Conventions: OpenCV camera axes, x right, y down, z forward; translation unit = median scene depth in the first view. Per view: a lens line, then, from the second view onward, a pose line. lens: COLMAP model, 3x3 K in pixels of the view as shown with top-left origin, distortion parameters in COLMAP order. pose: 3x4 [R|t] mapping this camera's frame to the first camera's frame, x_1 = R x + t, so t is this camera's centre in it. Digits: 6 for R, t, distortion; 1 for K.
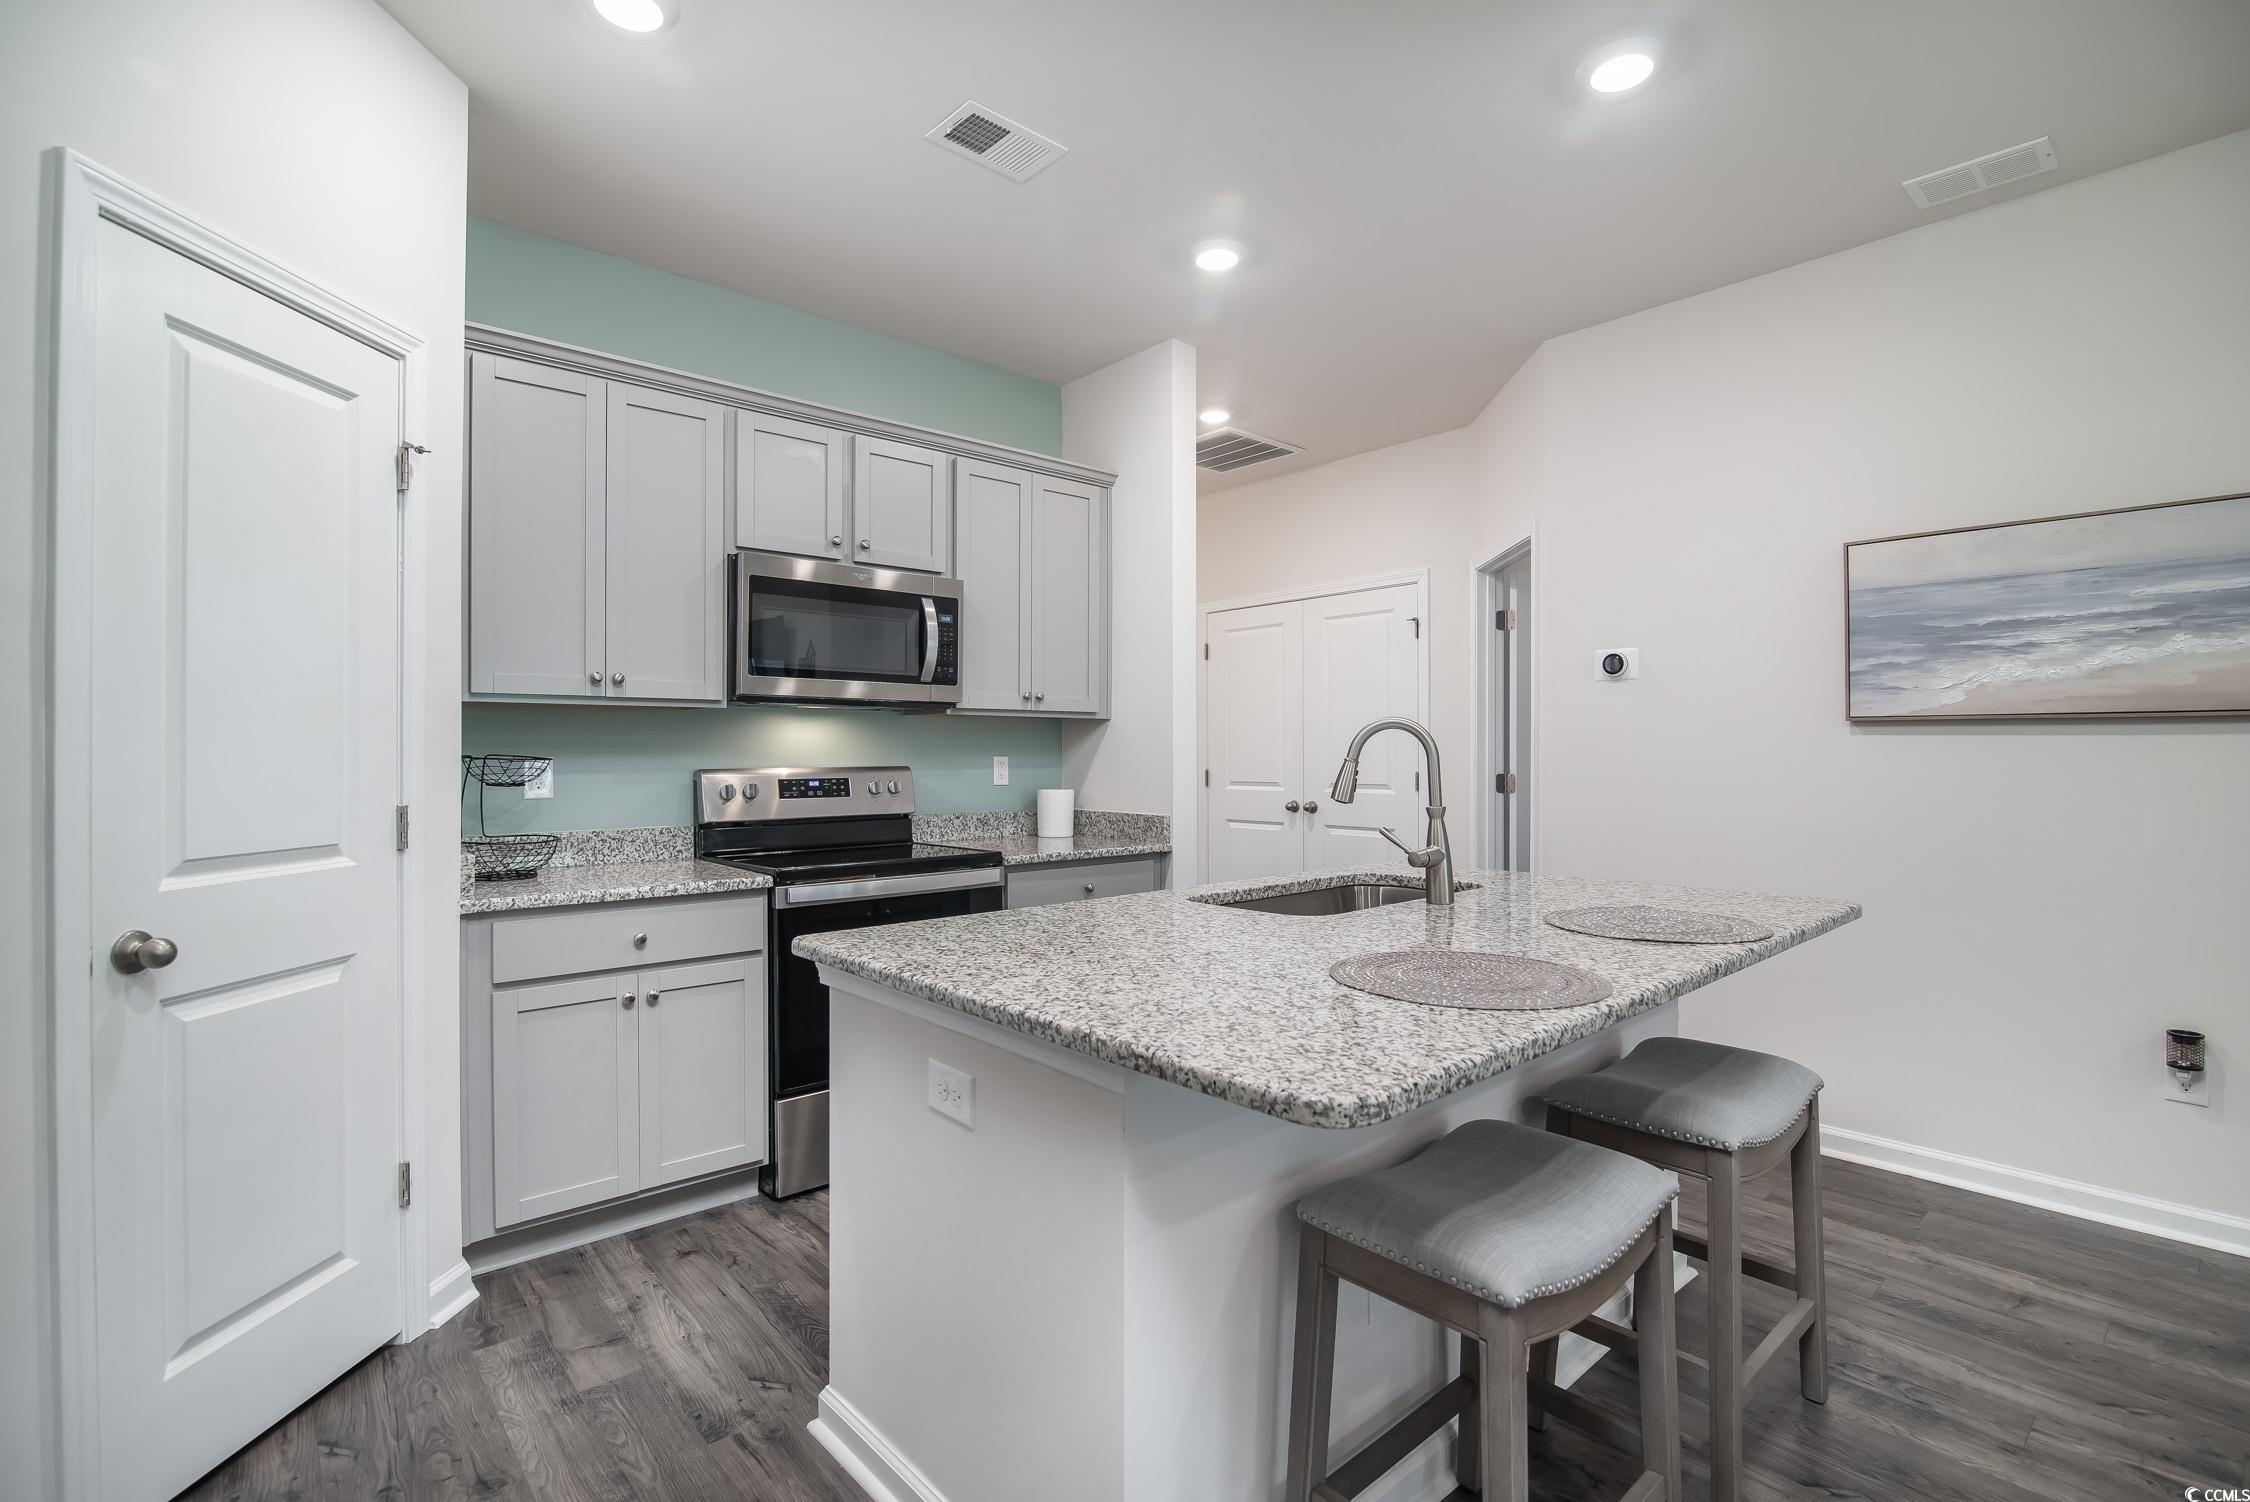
lens RADIAL K [[1042.2, 0, 1108.0], [0, 1042.2, 744.1], [0, 0, 1]] dist [-0.019784, 0.001696]
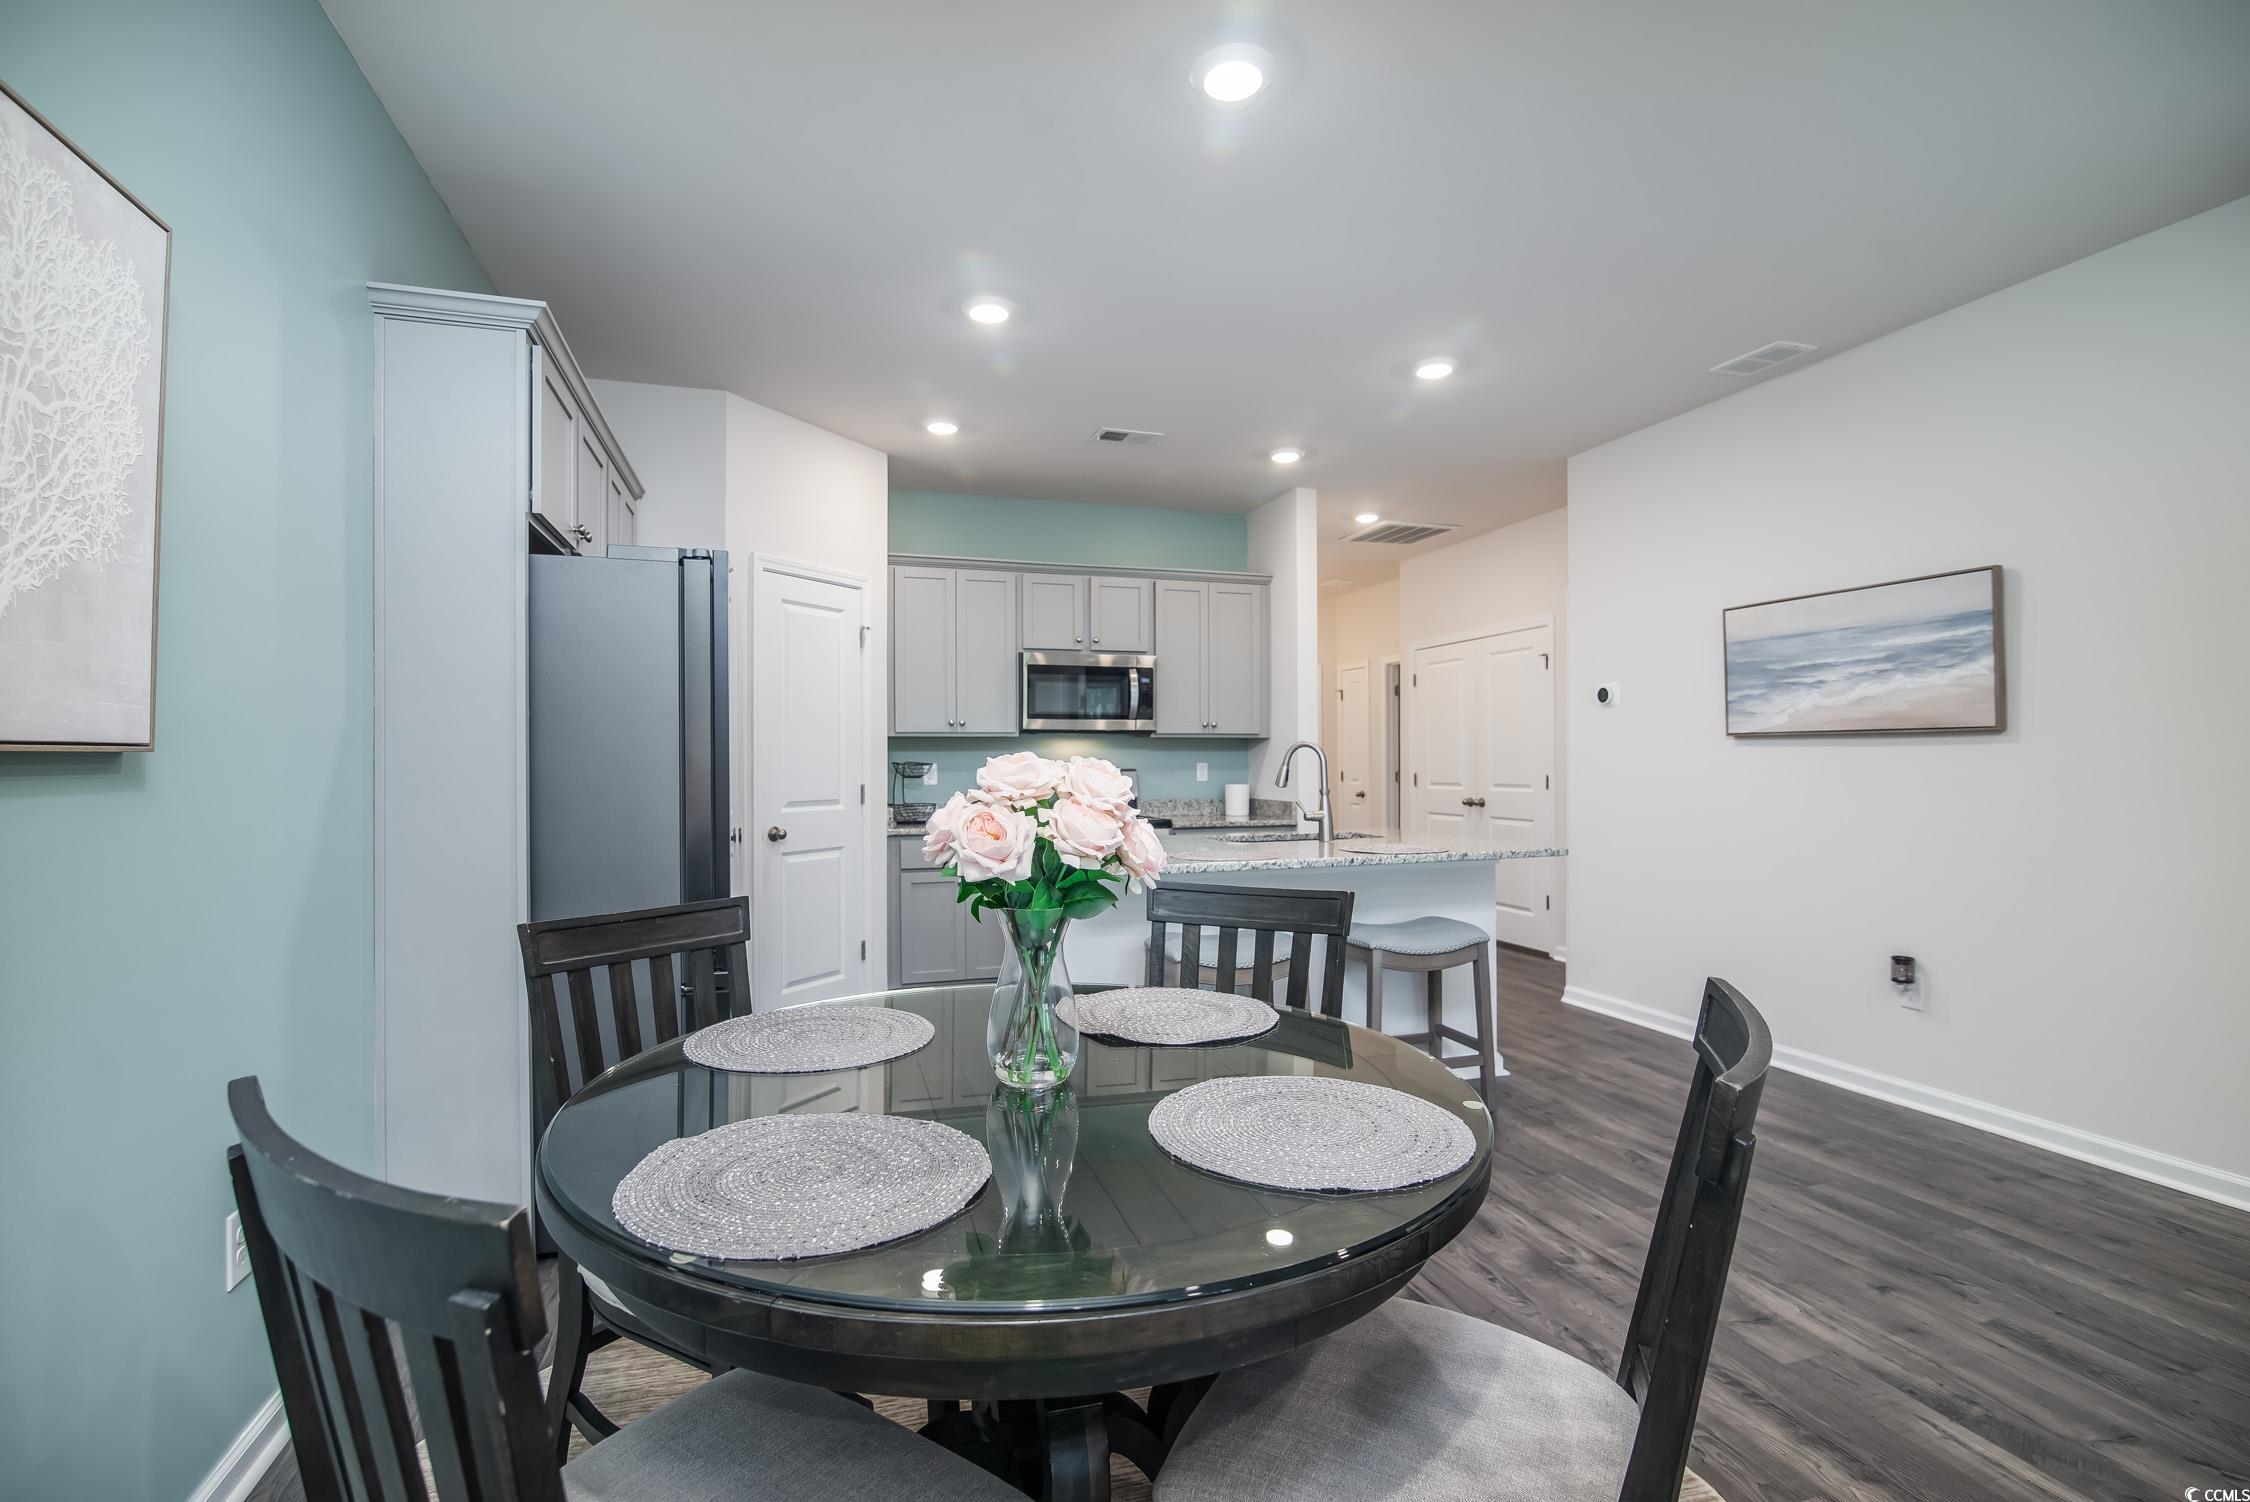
lens RADIAL K [[1042.2, 0, 1097.6], [0, 1042.2, 749.1], [0, 0, 1]] dist [-0.019784, 0.001696]
pose [[0.912576, -0.007197, -0.408843, 0.525296], [0.005903, 0.999973, -0.004427, -0.004098], [0.408864, 0.001626, 0.912594, -0.637438]]
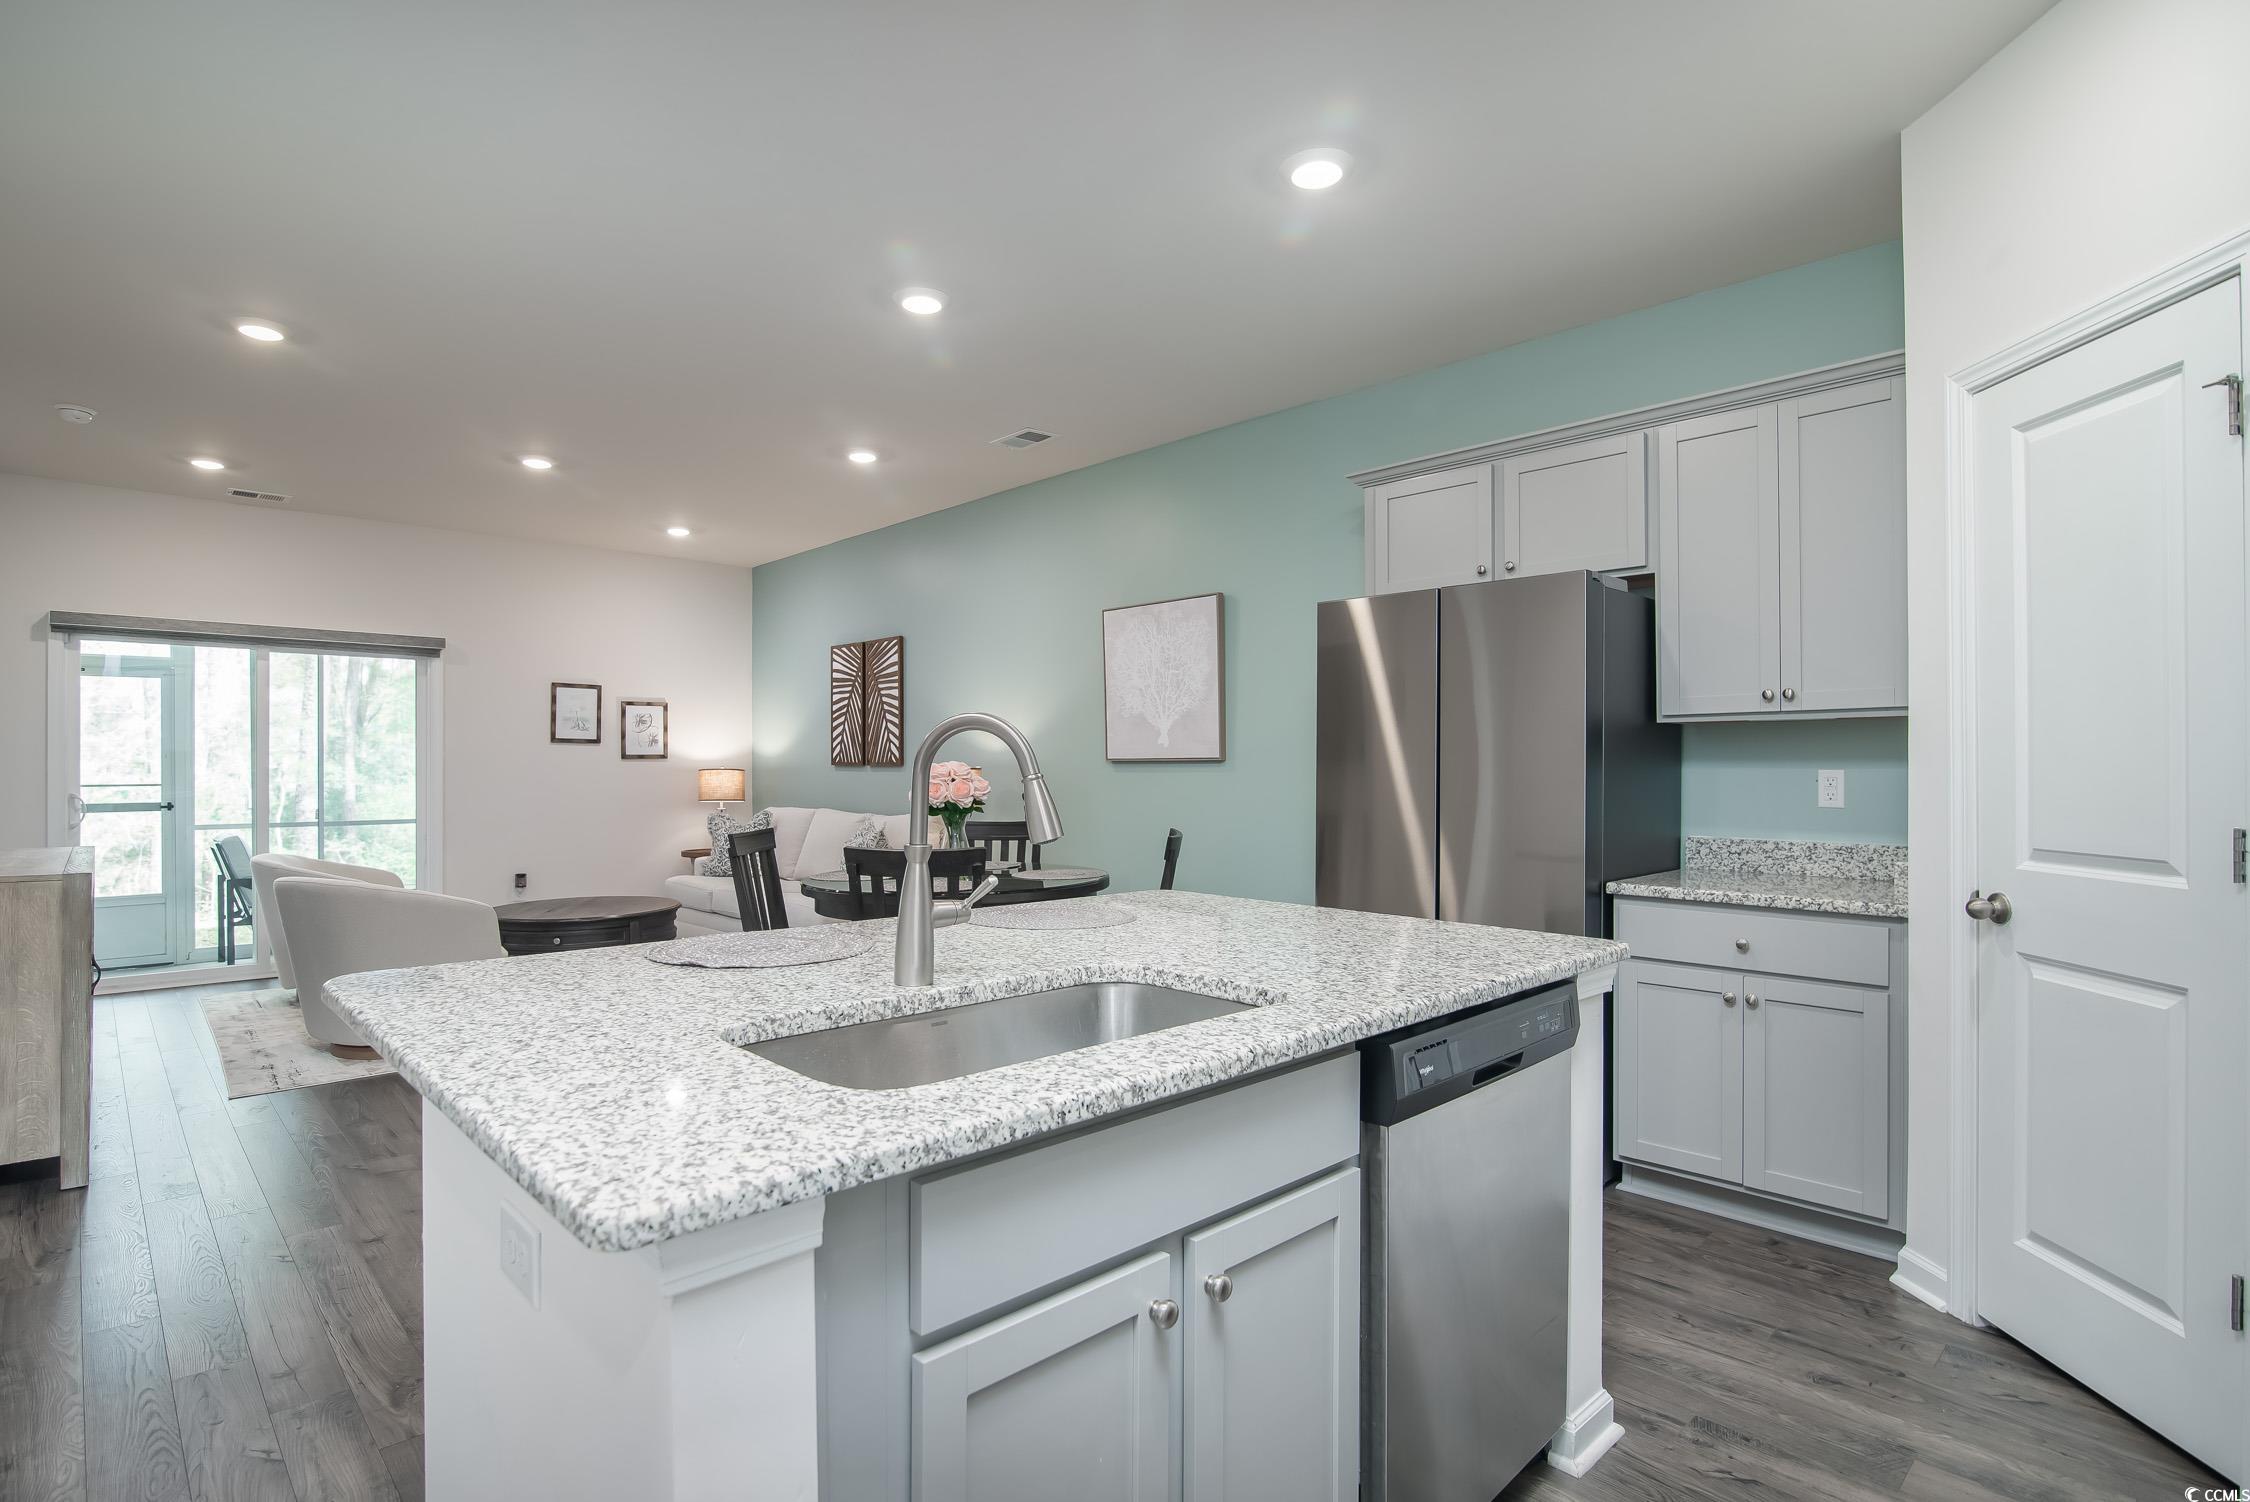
lens RADIAL K [[1105.0, 0, 1110.1], [0, 1105.0, 764.0], [0, 0, 1]] dist [-0.027958, -0.000174]
pose [[-0.999378, -0.000719, -0.035252, 0.156471], [-0.000388, 0.999956, -0.009377, 0.012380], [0.035258, -0.009358, -0.999334, 1.282308]]
